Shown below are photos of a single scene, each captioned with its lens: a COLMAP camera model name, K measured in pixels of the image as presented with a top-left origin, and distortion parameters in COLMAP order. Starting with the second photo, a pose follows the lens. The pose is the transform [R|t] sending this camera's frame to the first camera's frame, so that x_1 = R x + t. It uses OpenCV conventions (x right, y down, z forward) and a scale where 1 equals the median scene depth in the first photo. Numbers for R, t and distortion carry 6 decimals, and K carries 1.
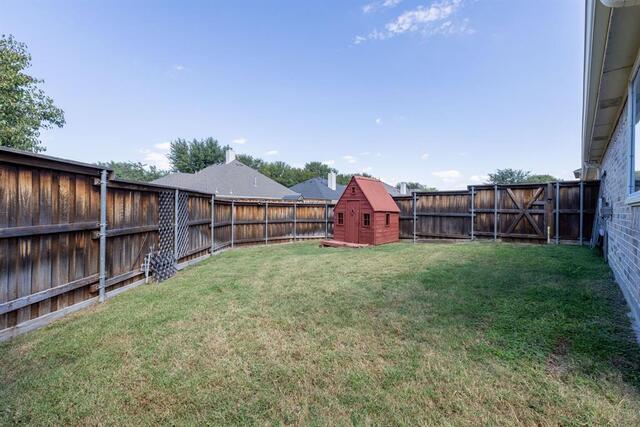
lens RADIAL K [[285.1, 0, 319.4], [0, 285.1, 209.7], [0, 0, 1]] dist [0.000398, -0.000320]
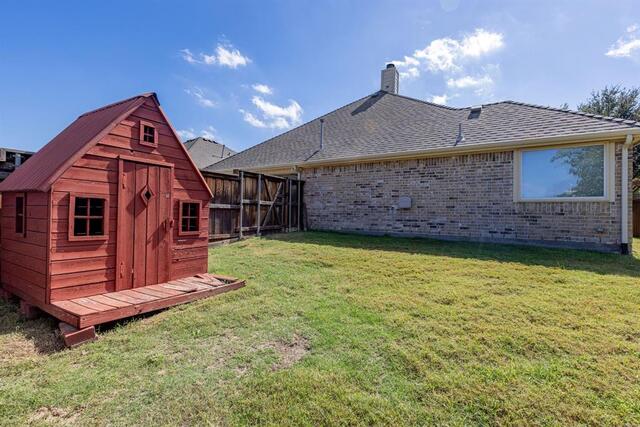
lens RADIAL K [[285.1, 0, 319.4], [0, 285.1, 209.7], [0, 0, 1]] dist [0.000398, -0.000320]
pose [[-0.214119, -0.009178, 0.976765, -0.287259], [-0.025144, 0.999676, 0.003882, 0.017738], [-0.976484, -0.023729, -0.214280, 0.952201]]
